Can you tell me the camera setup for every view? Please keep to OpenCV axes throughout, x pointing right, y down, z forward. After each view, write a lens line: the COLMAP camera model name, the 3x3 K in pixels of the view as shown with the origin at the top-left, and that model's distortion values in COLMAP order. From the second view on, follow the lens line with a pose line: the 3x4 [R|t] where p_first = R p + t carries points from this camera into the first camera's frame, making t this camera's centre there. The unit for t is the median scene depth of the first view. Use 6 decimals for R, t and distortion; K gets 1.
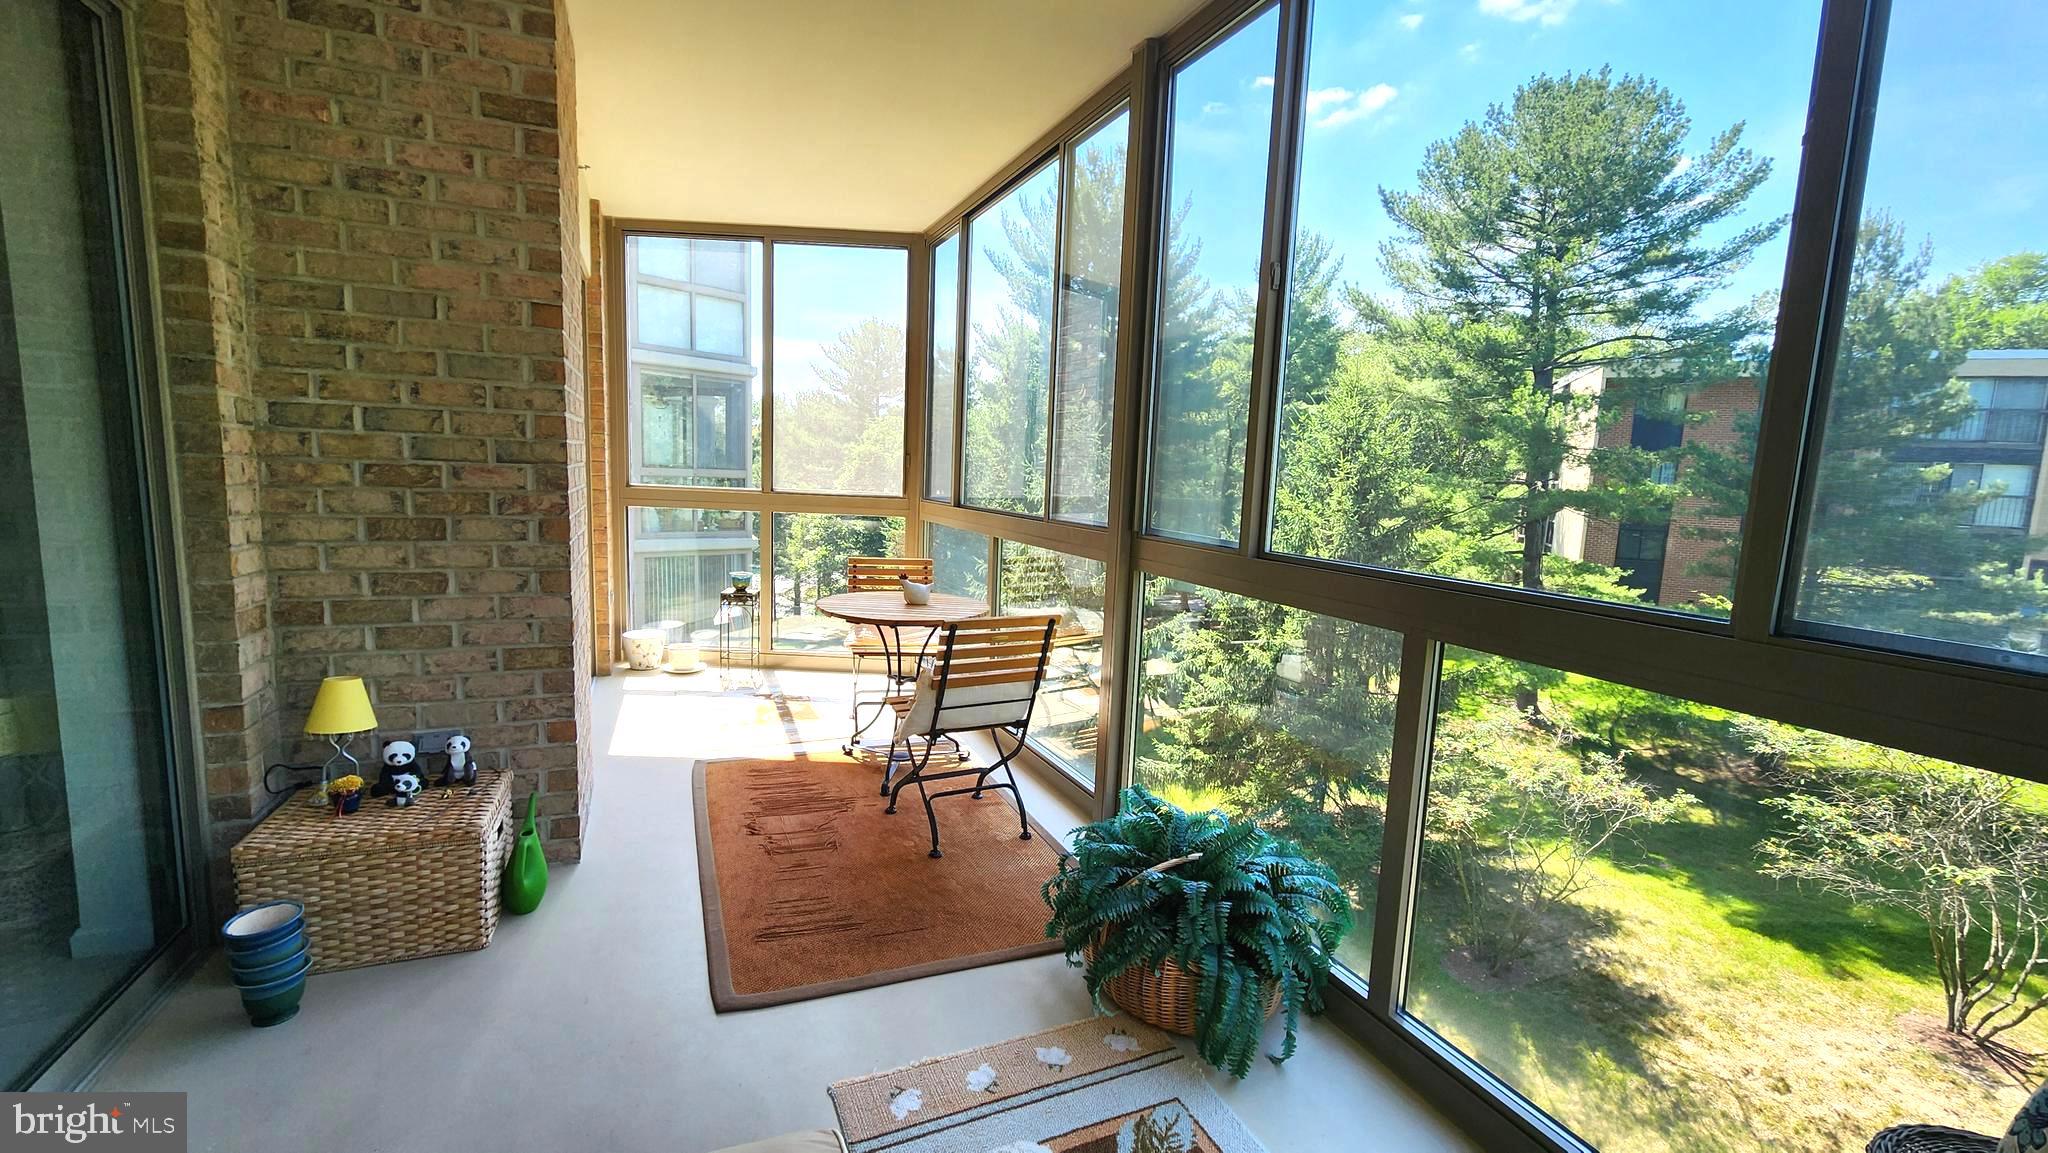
lens RADIAL K [[836.8, 0, 1010.5], [0, 836.8, 580.3], [0, 0, 1]] dist [0.000850, -0.000601]
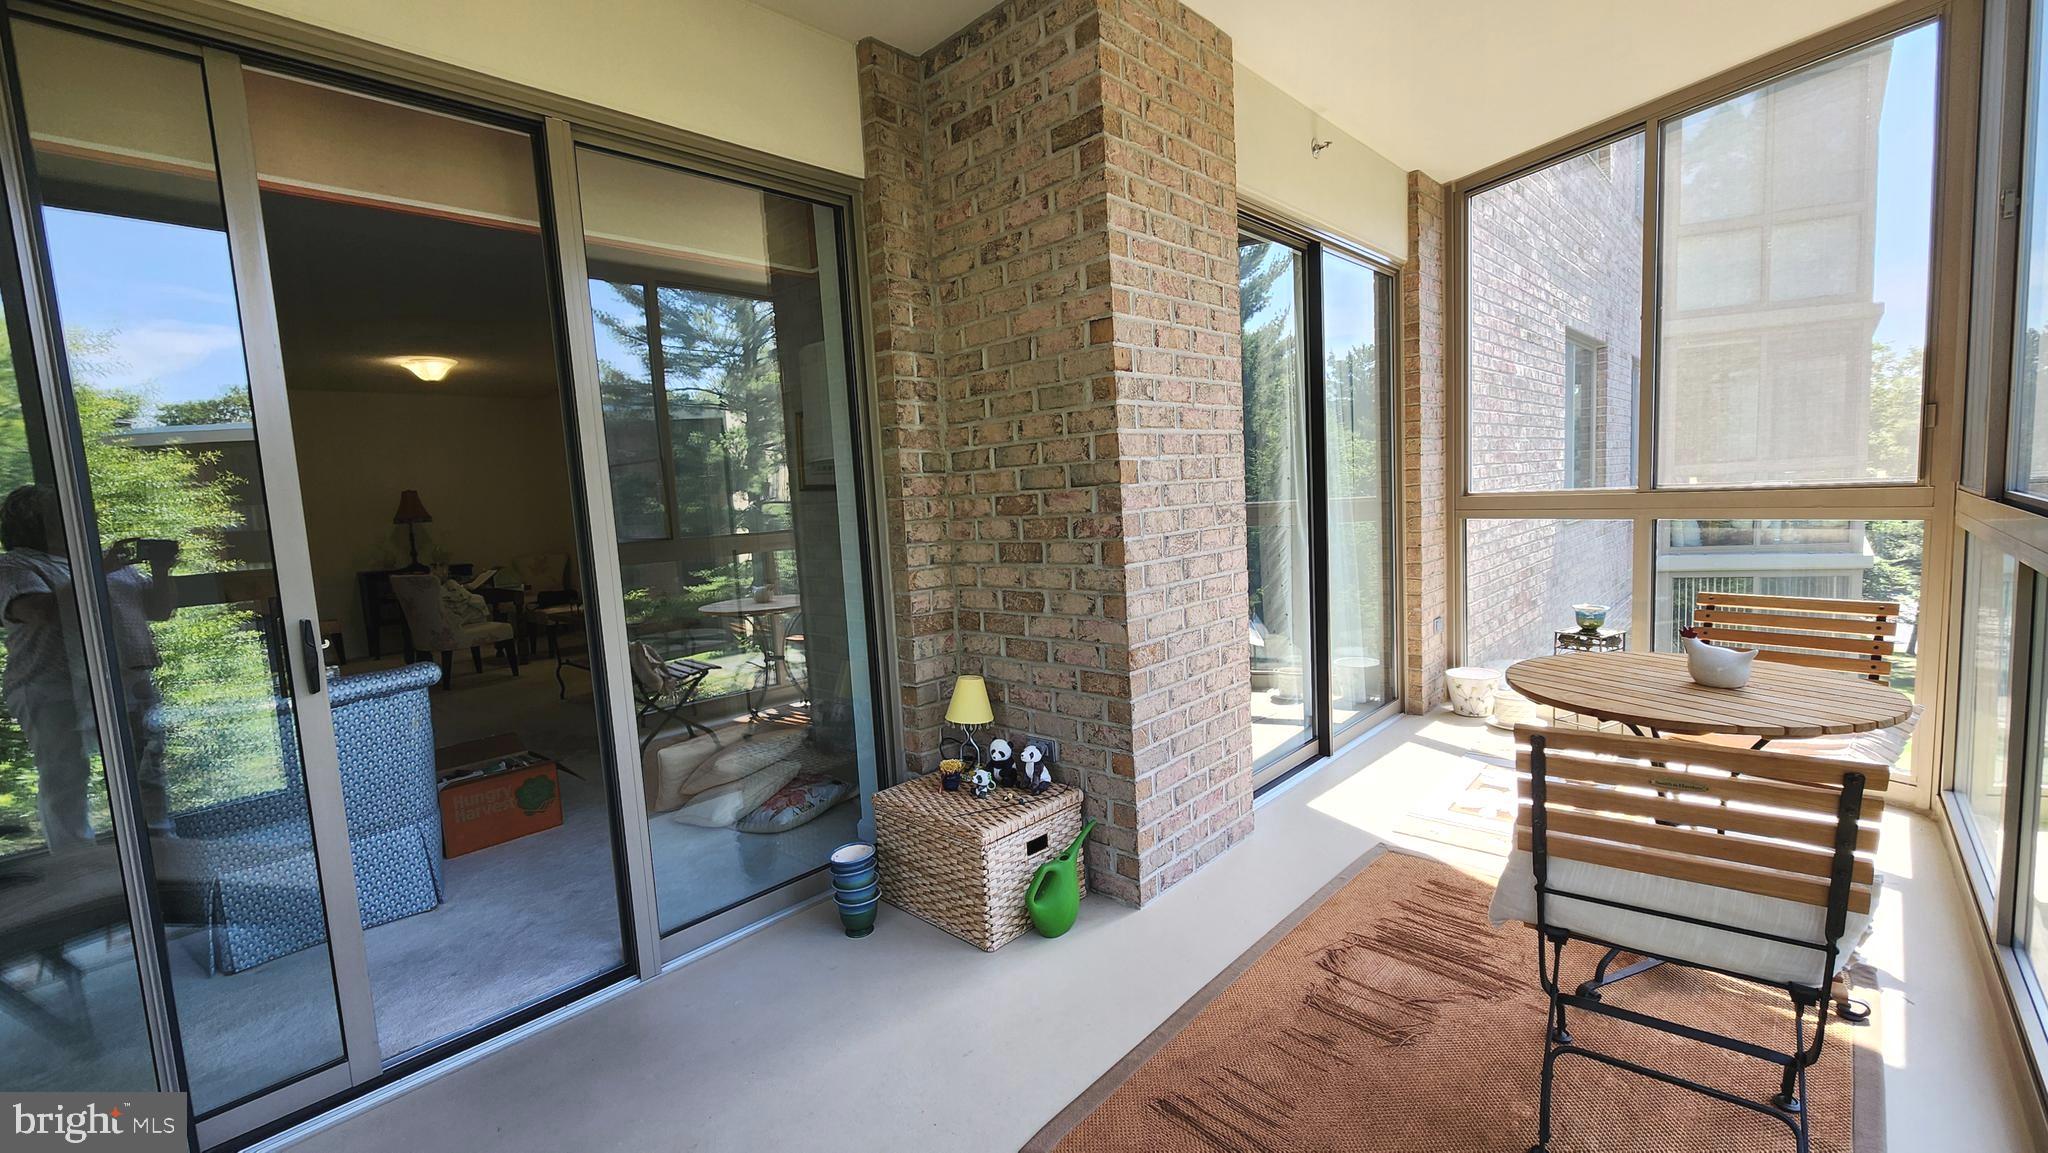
lens RADIAL K [[836.8, 0, 1011.8], [0, 836.8, 581.8], [0, 0, 1]] dist [0.000850, -0.000601]
pose [[0.393977, 0.032588, -0.918542, 0.302445], [-0.045856, 0.998824, 0.015768, -0.038969], [0.917976, 0.035908, 0.395008, 0.542937]]
